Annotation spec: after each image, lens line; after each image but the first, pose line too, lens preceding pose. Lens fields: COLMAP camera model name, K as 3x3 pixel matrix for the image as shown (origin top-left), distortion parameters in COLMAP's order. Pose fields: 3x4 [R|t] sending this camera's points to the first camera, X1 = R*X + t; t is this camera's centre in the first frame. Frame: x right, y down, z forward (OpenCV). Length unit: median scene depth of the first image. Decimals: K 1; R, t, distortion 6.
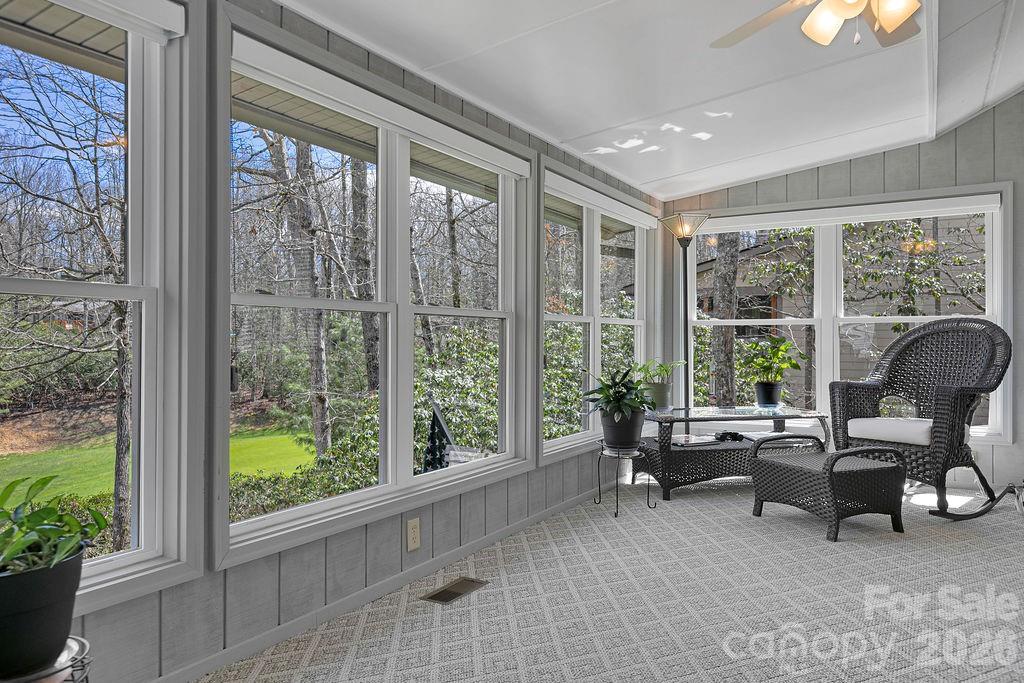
lens RADIAL K [[706.9, 0, 510.4], [0, 706.9, 340.9], [0, 0, 1]] dist [-0.026228, 0.005647]
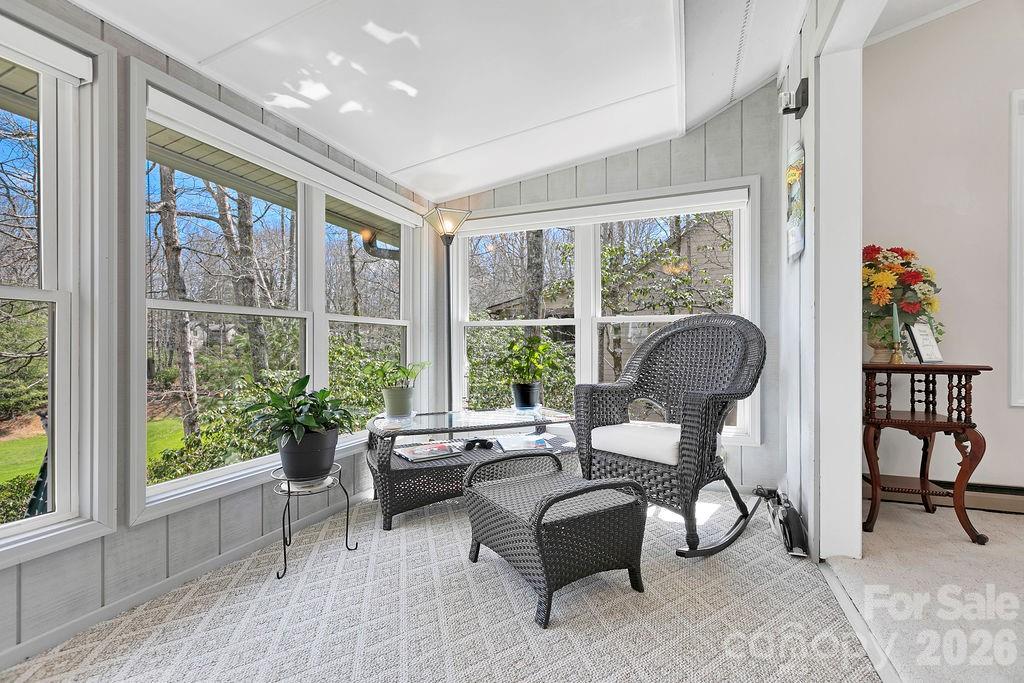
lens RADIAL K [[451.7, 0, 517.4], [0, 451.7, 345.4], [0, 0, 1]] dist [-0.000605, -0.000357]
pose [[0.984819, -0.003828, 0.173542, 0.263985], [0.004239, 0.999989, -0.001998, 0.008162], [-0.173532, 0.002704, 0.984824, 0.418032]]
